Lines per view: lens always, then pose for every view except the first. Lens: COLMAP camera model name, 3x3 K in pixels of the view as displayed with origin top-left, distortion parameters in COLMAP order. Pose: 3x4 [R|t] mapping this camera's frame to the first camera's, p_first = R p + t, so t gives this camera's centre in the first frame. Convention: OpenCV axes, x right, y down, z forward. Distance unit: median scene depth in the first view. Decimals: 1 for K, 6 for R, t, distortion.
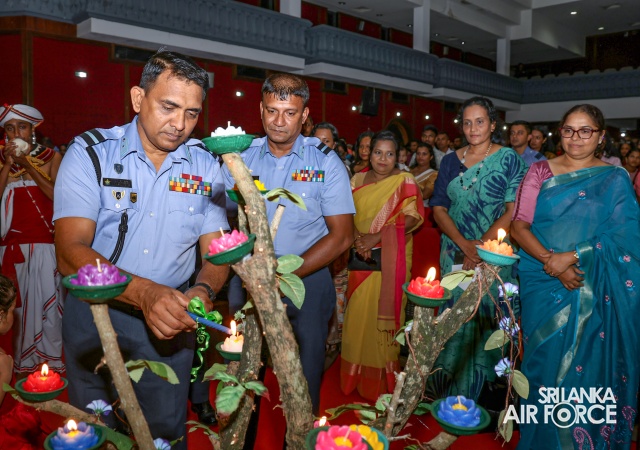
lens RADIAL K [[562.2, 0, 319.8], [0, 562.2, 210.0], [0, 0, 1]] dist [-0.092772, 0.050601]
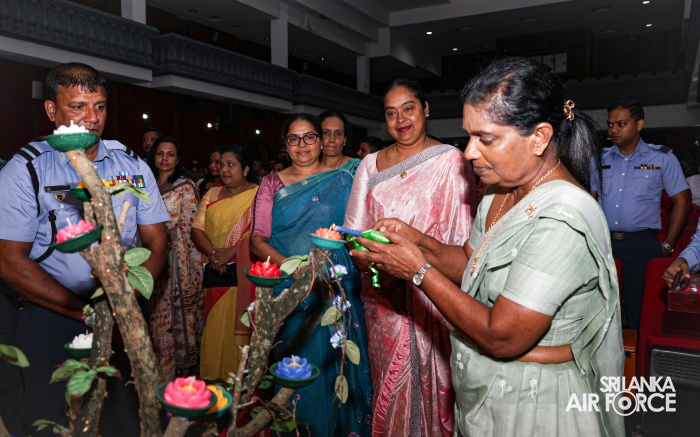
lens RADIAL K [[598.9, 0, 353.5], [0, 598.9, 228.0], [0, 0, 1]] dist [-0.054259, 0.047393]
pose [[0.957529, -0.034107, 0.286312, 0.015900], [0.037624, 0.999269, -0.006789, 0.058748], [-0.285871, 0.017273, 0.958112, -0.178834]]
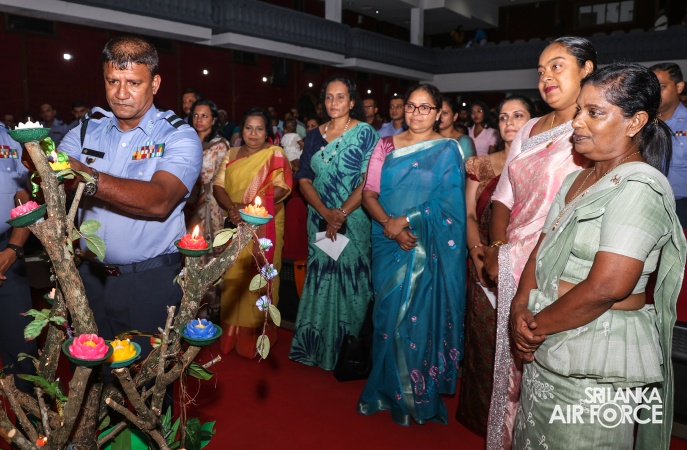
lens RADIAL K [[575.0, 0, 303.9], [0, 575.0, 222.2], [0, 0, 1]] dist [-0.097550, 0.049706]
pose [[0.994384, -0.024318, 0.102996, 0.267407], [0.017150, 0.997405, 0.069923, 0.002877], [-0.104430, -0.067764, 0.992221, -0.301143]]
